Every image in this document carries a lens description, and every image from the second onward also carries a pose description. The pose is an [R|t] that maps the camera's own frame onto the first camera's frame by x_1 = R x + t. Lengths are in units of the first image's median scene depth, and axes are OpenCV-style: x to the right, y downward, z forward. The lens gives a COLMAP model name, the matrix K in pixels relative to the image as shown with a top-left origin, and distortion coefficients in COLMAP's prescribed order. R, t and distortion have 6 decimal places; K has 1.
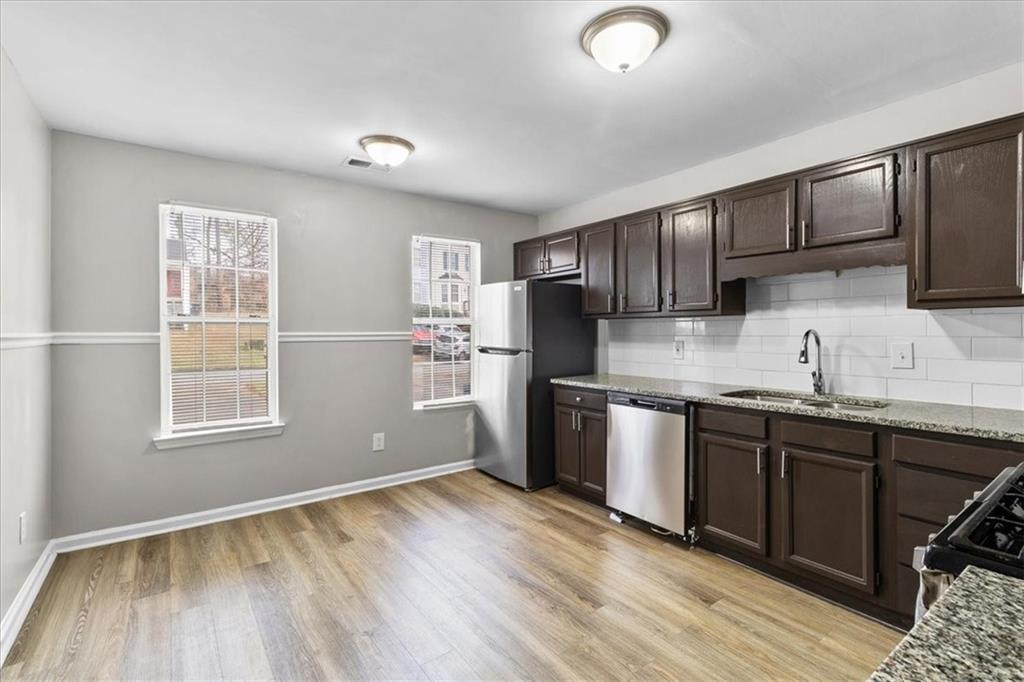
lens RADIAL K [[472.5, 0, 515.3], [0, 472.5, 335.1], [0, 0, 1]] dist [0.000561, -0.000093]
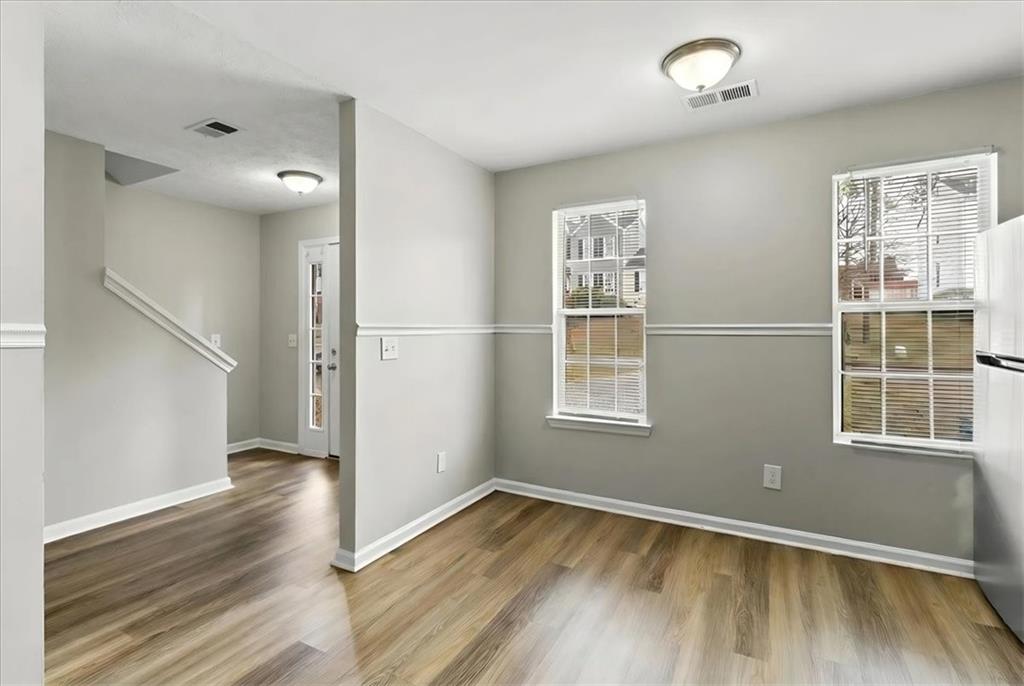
lens RADIAL K [[480.8, 0, 513.3], [0, 480.8, 326.6], [0, 0, 1]] dist [0.000347, -0.000221]
pose [[0.425000, 0.005879, -0.905174, 0.229976], [-0.000388, 0.999980, 0.006313, -0.006224], [0.905193, -0.002332, 0.424994, 0.384670]]
